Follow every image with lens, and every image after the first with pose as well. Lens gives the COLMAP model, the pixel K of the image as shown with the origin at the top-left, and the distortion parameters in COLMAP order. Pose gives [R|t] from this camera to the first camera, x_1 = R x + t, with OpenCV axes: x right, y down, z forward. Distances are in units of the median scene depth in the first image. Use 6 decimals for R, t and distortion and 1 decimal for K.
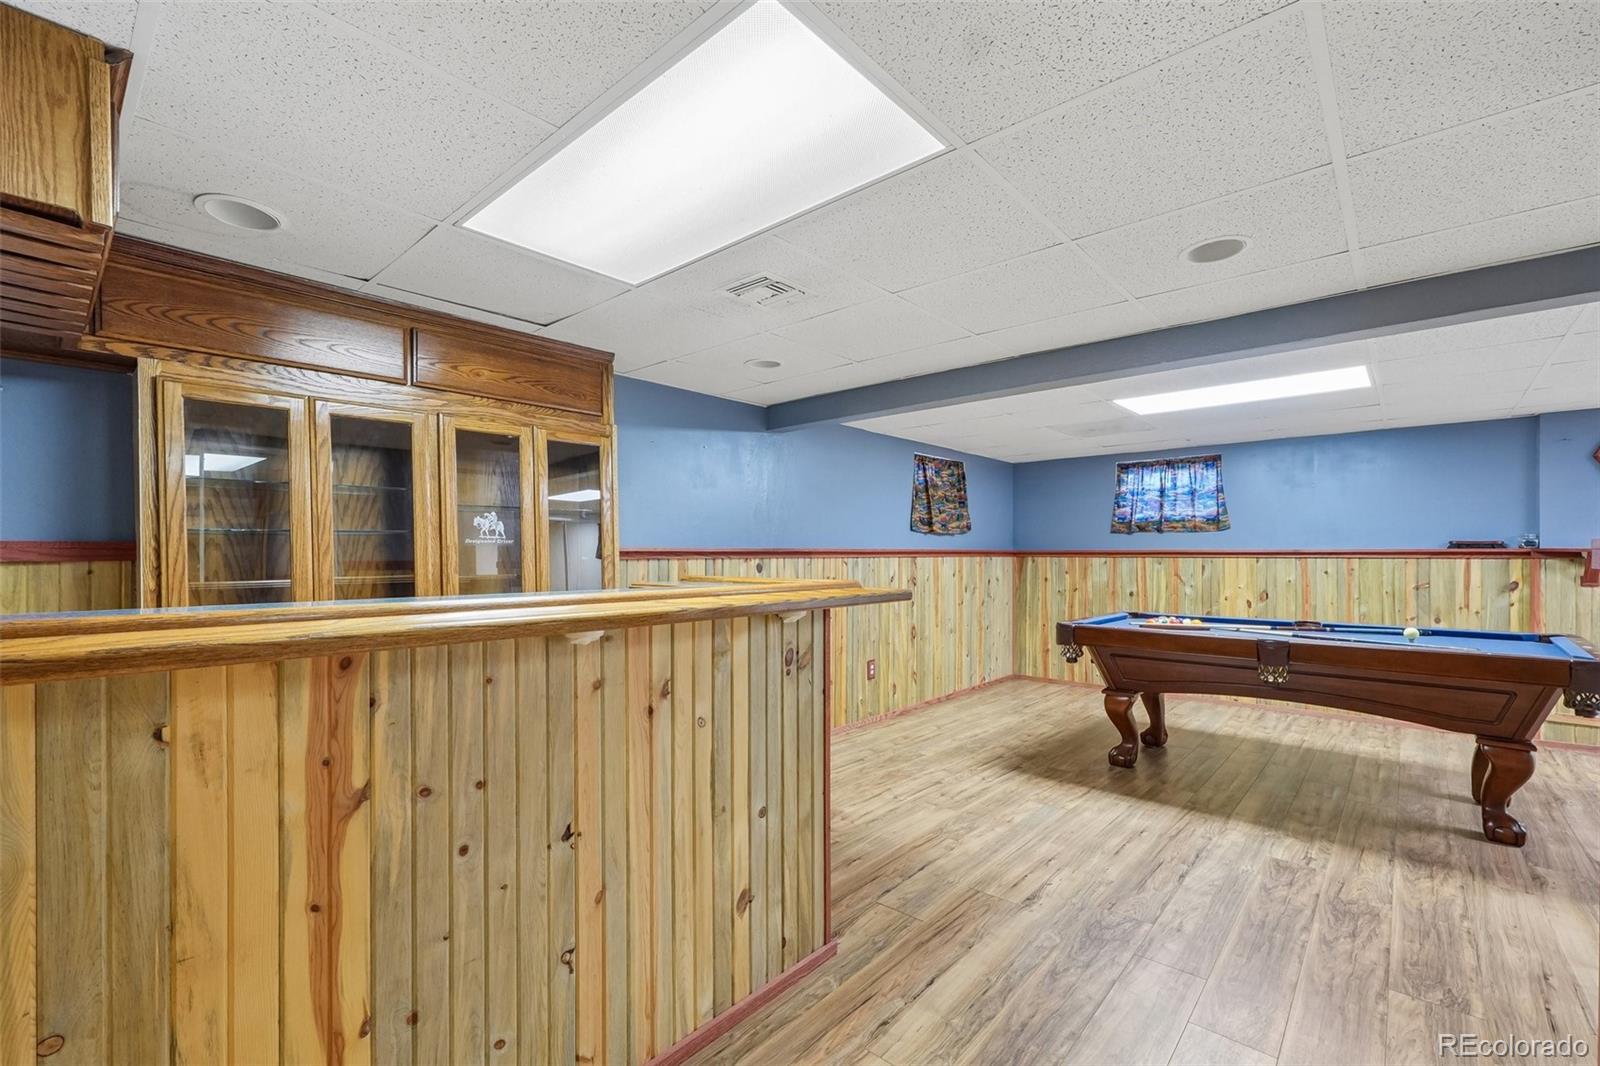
lens RADIAL K [[693.2, 0, 808.3], [0, 693.2, 557.3], [0, 0, 1]] dist [-0.001261, -0.000078]
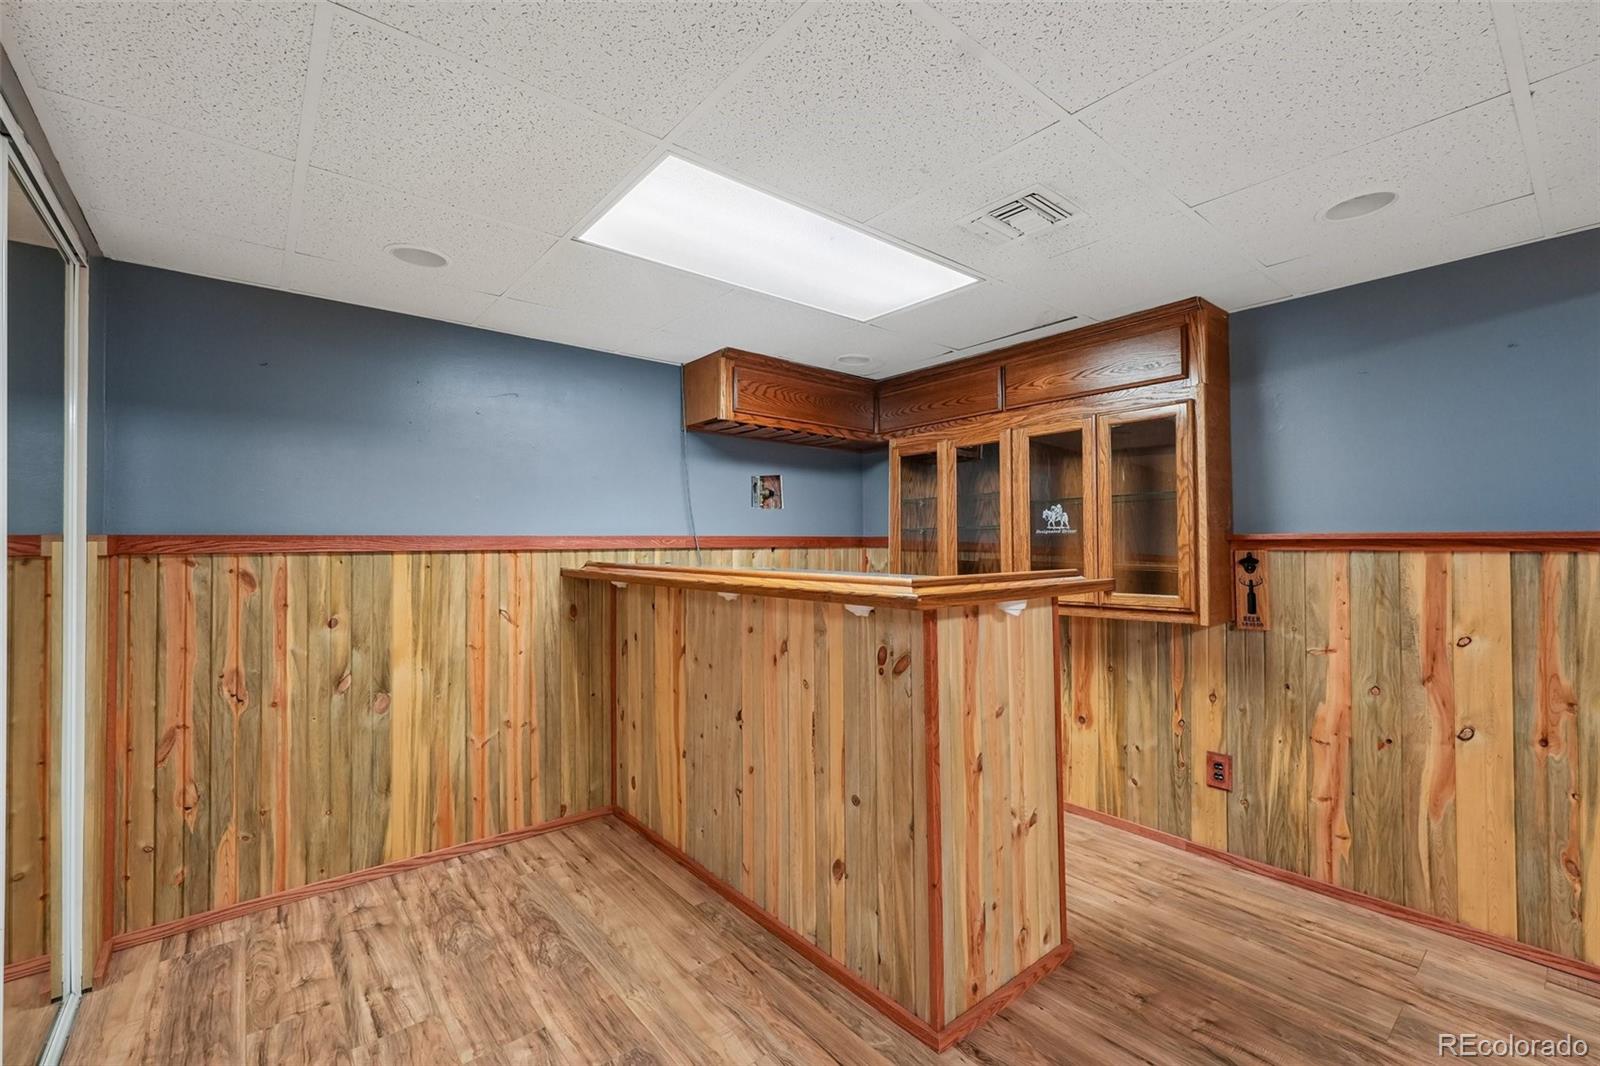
lens RADIAL K [[674.0, 0, 789.7], [0, 674.0, 533.2], [0, 0, 1]] dist [-0.000279, 0.000402]
pose [[-0.171308, -0.012258, -0.985141, 0.904042], [-0.002561, 0.999925, -0.011997, -0.009518], [0.985214, 0.000468, -0.171326, 1.051581]]
